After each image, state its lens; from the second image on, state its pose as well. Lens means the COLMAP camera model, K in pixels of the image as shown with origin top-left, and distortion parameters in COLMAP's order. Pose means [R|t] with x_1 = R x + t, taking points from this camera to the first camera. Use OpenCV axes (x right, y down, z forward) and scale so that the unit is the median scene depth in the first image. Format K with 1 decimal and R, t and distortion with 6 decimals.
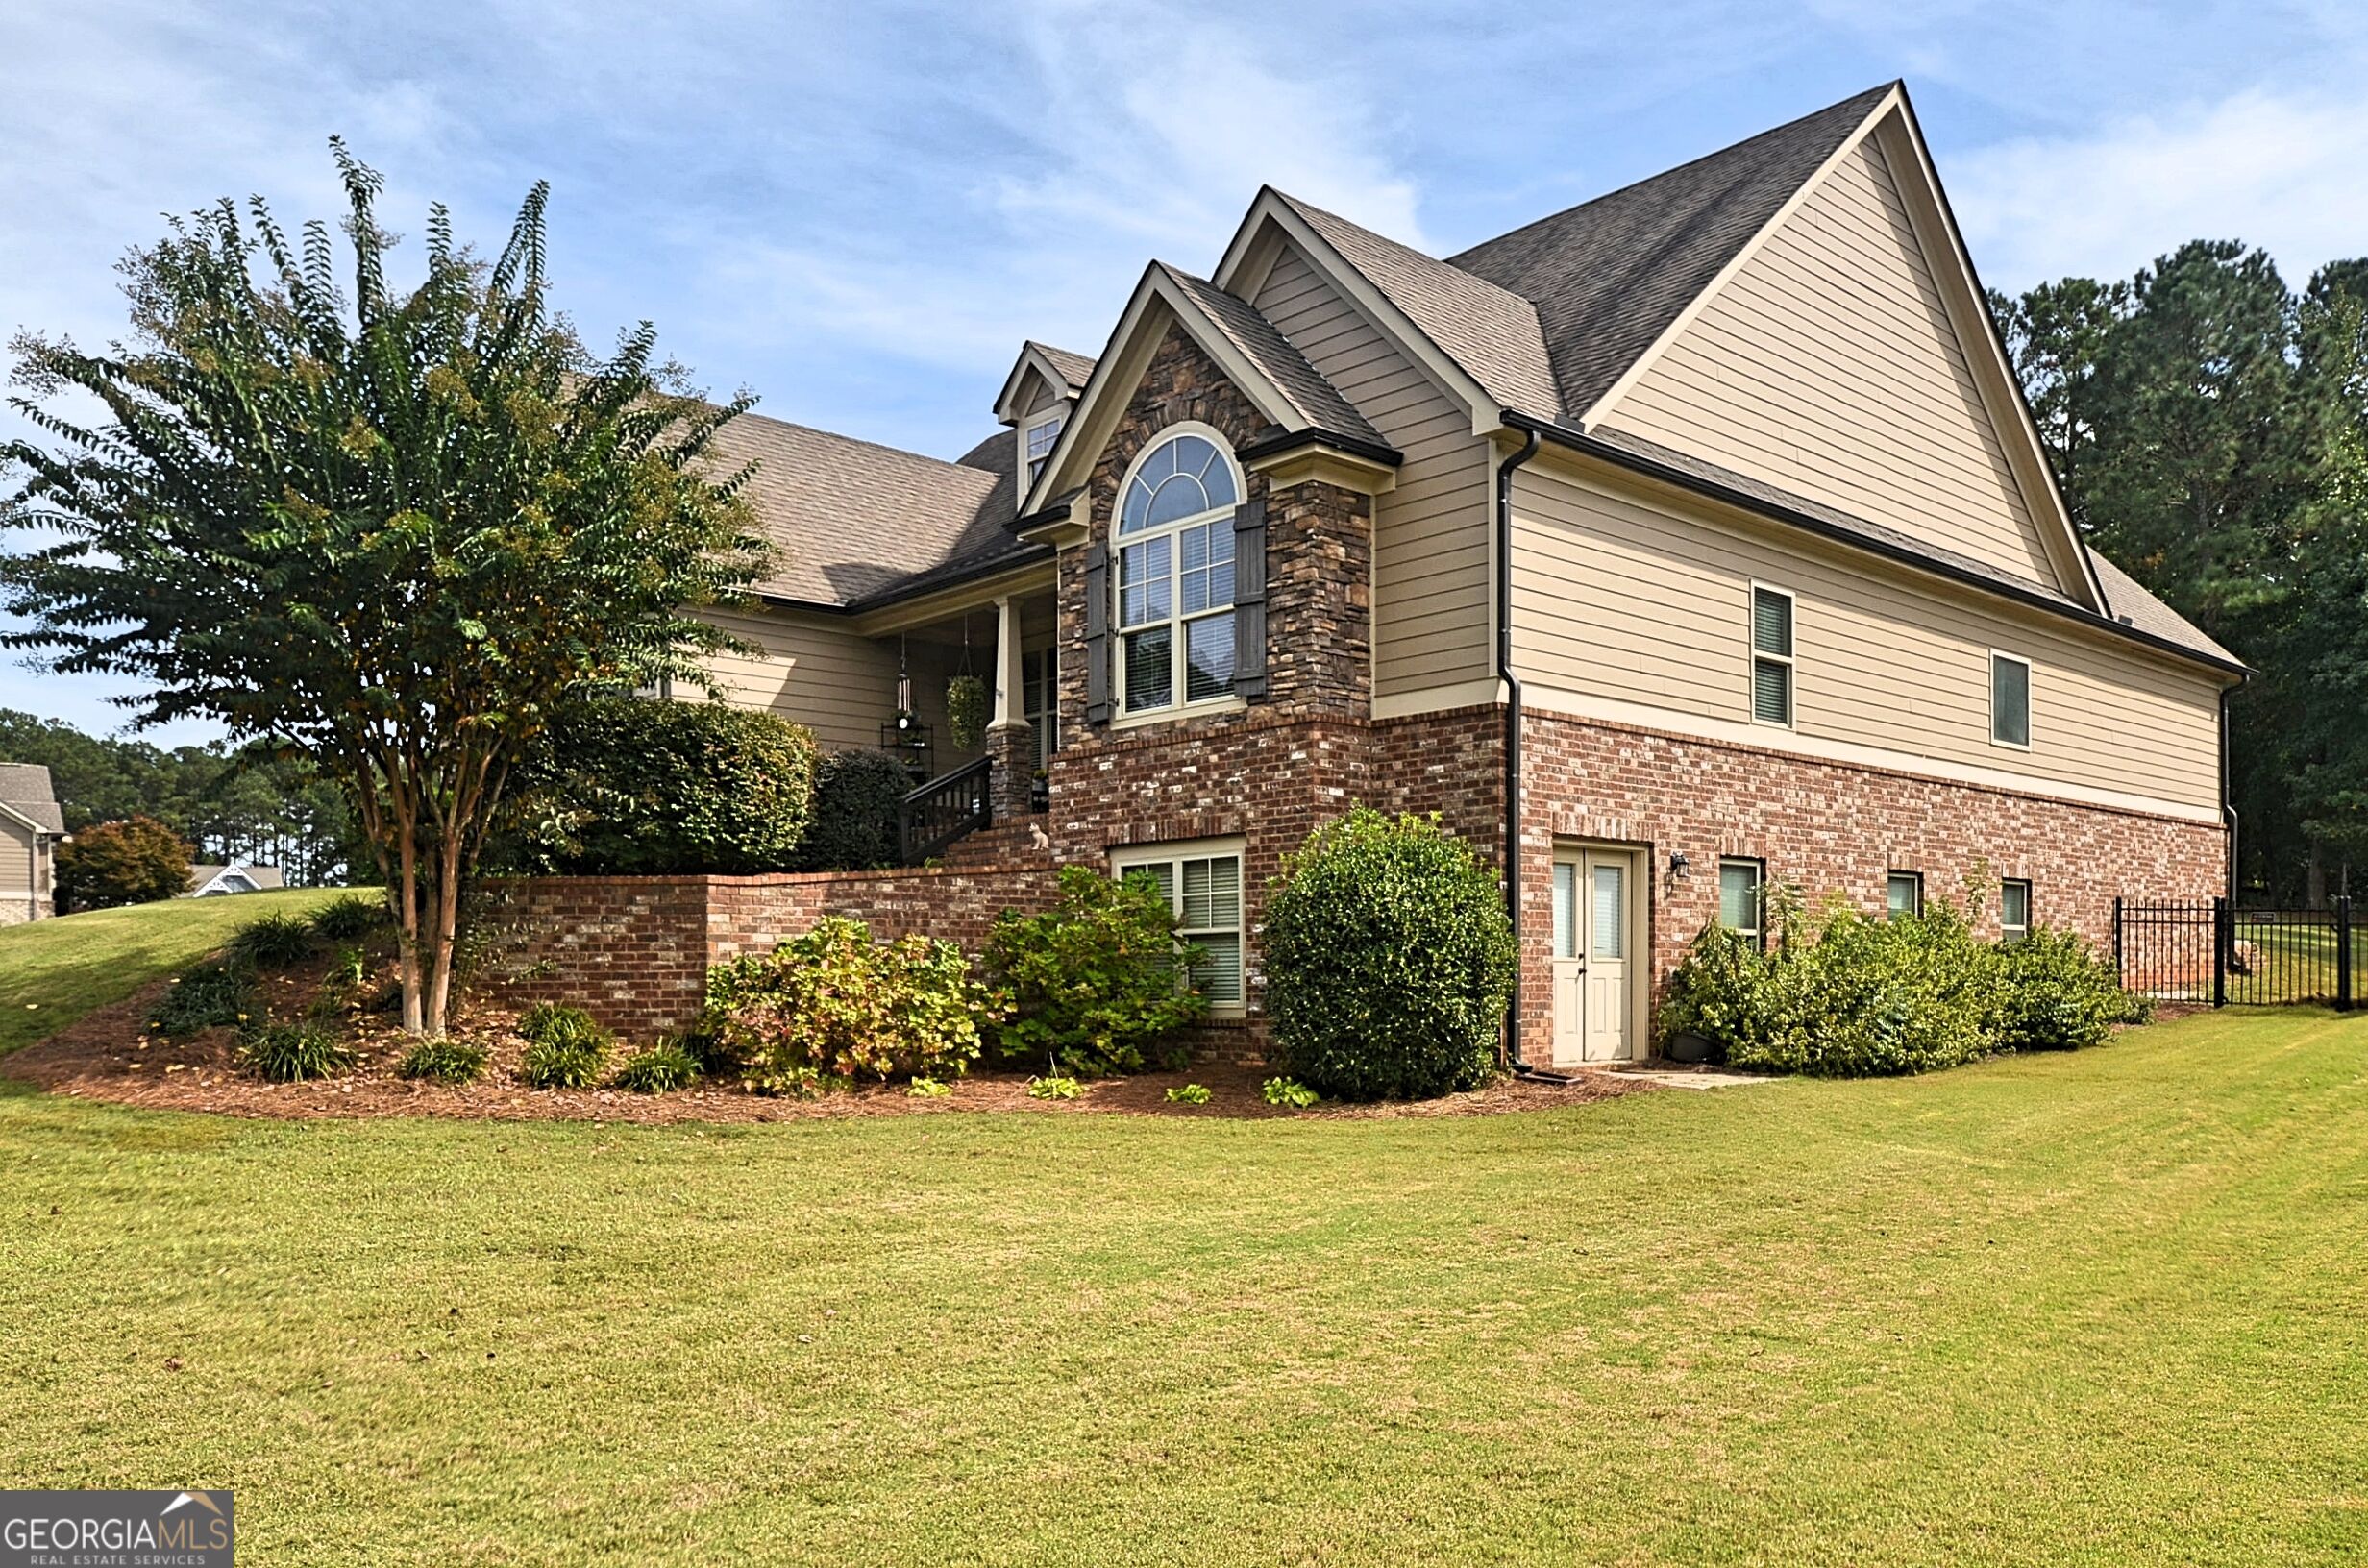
lens RADIAL K [[1718.6, 0, 1183.8], [0, 1718.6, 882.7], [0, 0, 1]] dist [0.000454, 0.007564]
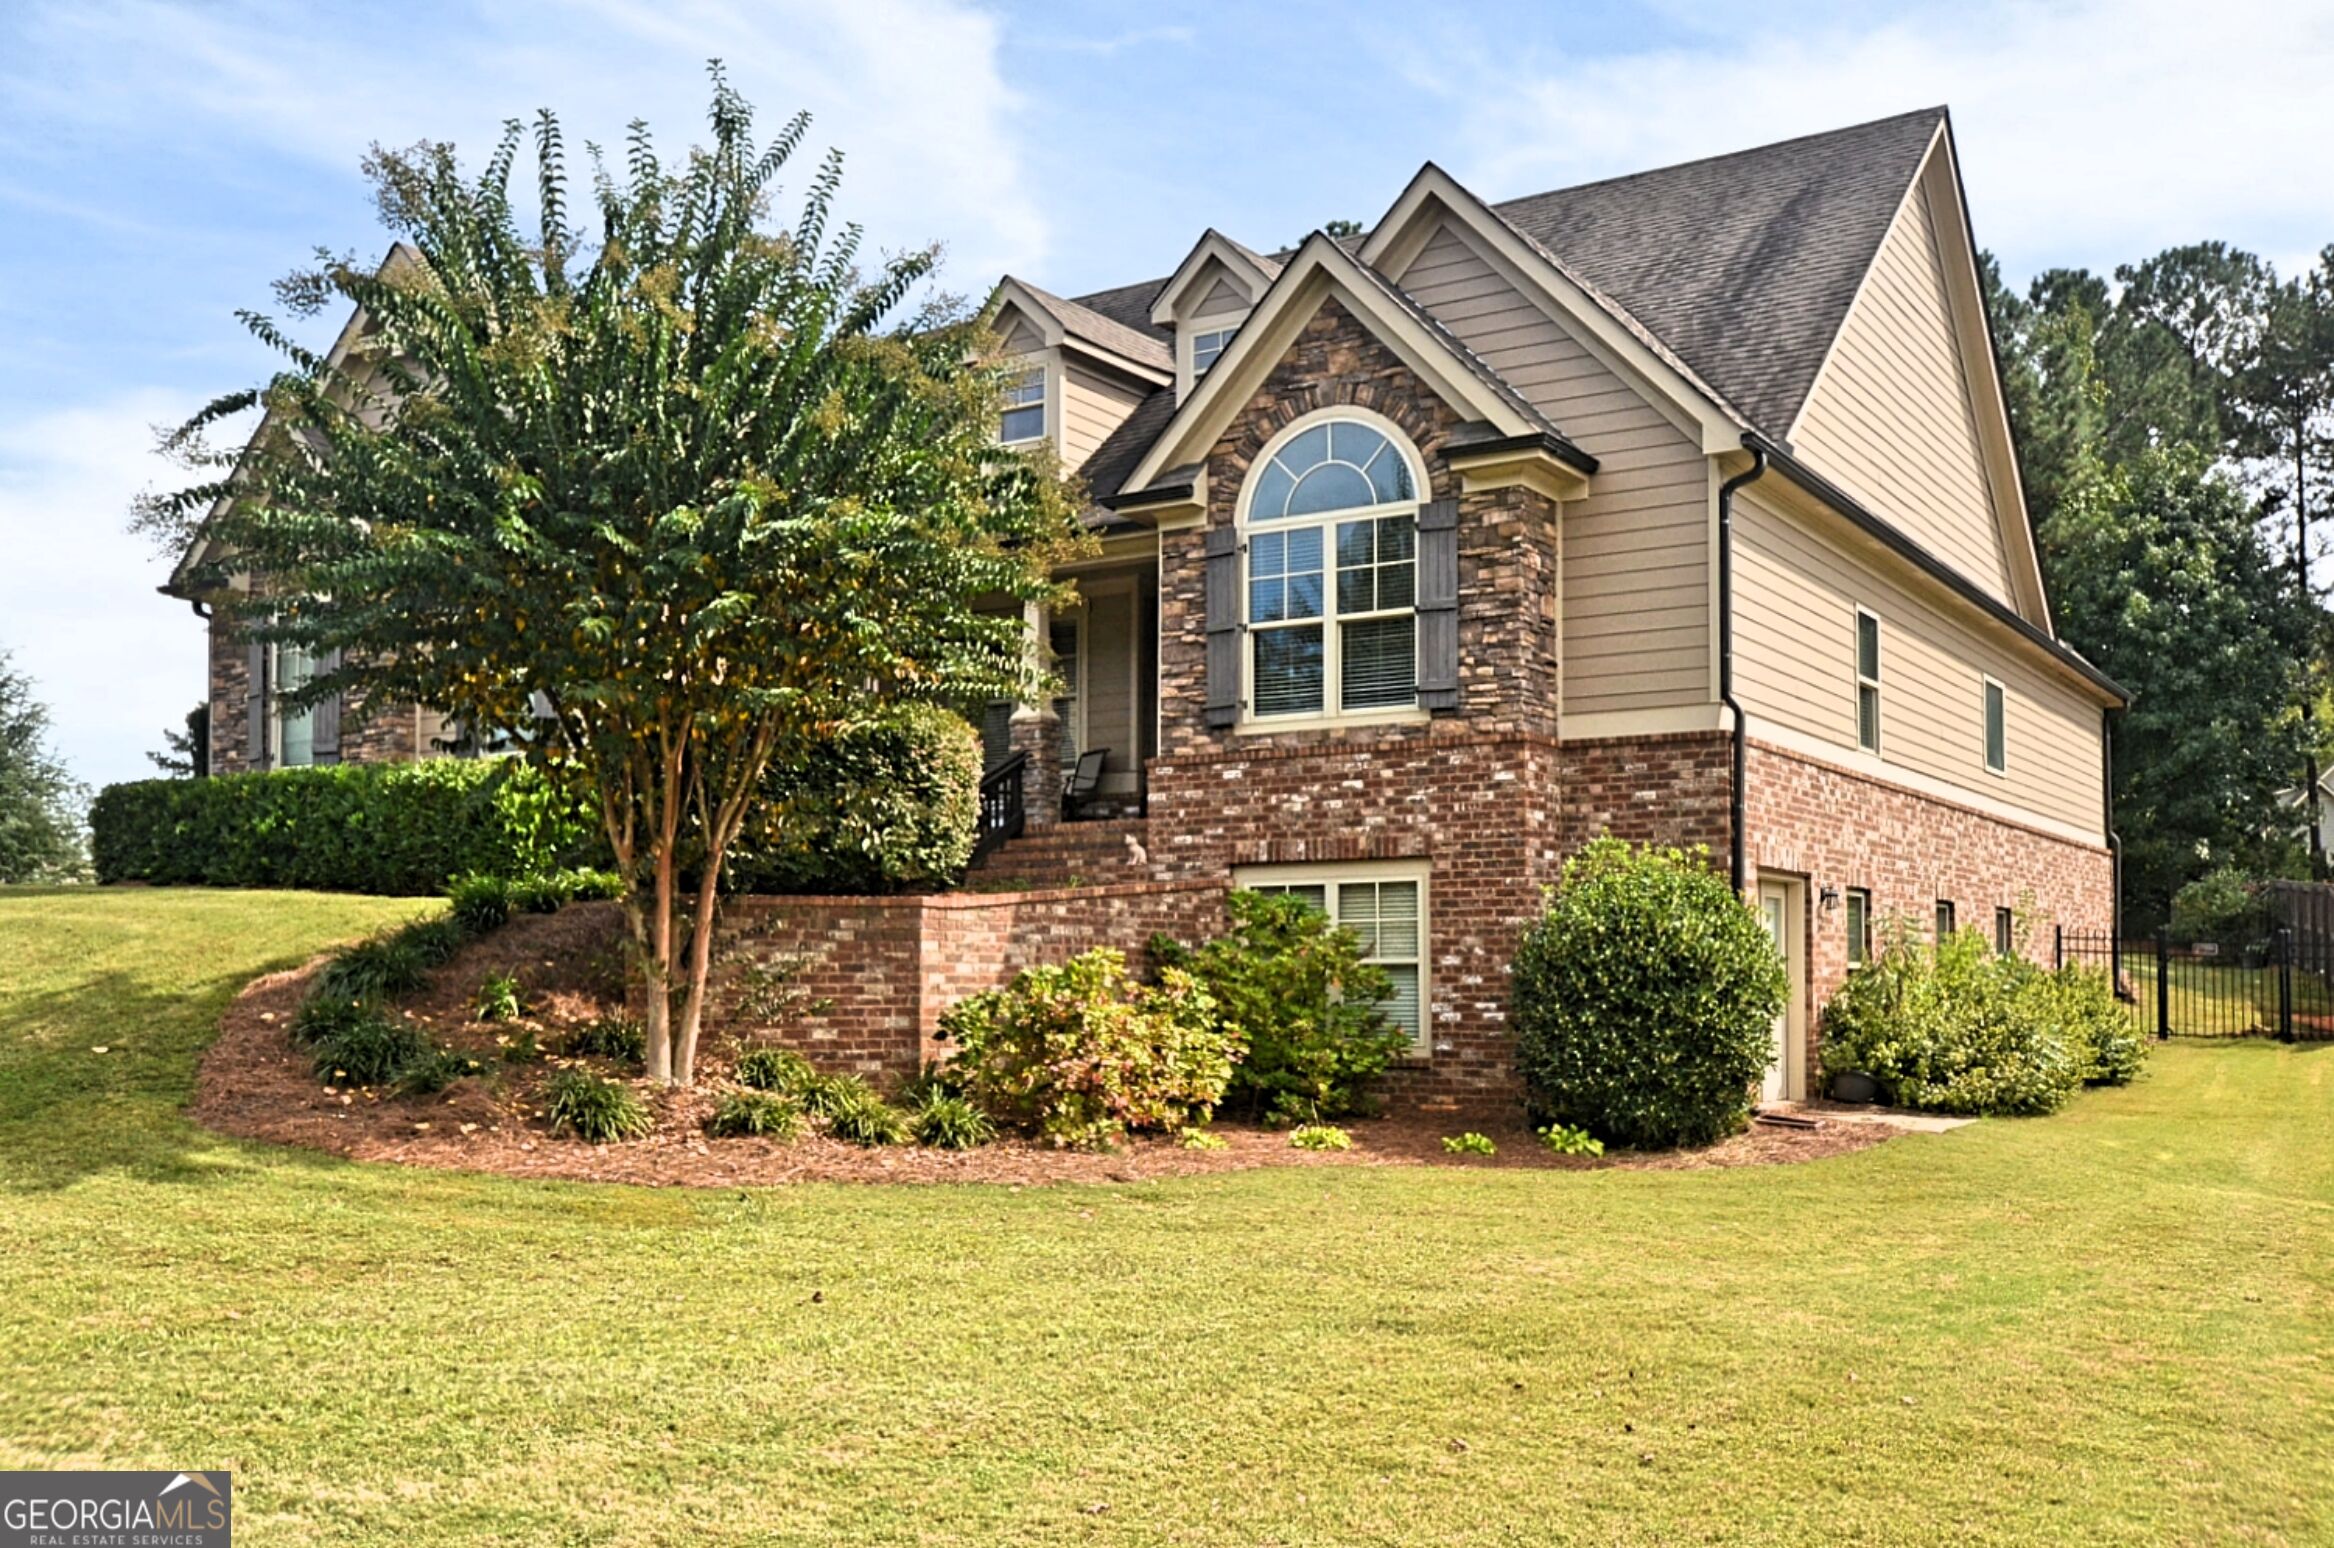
lens RADIAL K [[2055.6, 0, 1165.5], [0, 2055.6, 782.7], [0, 0, 1]] dist [0.015264, -0.001089]
pose [[0.970364, 0.030098, 0.239766, -0.371442], [-0.019933, 0.998801, -0.044707, -0.016240], [-0.240824, 0.038603, 0.969801, -0.040779]]
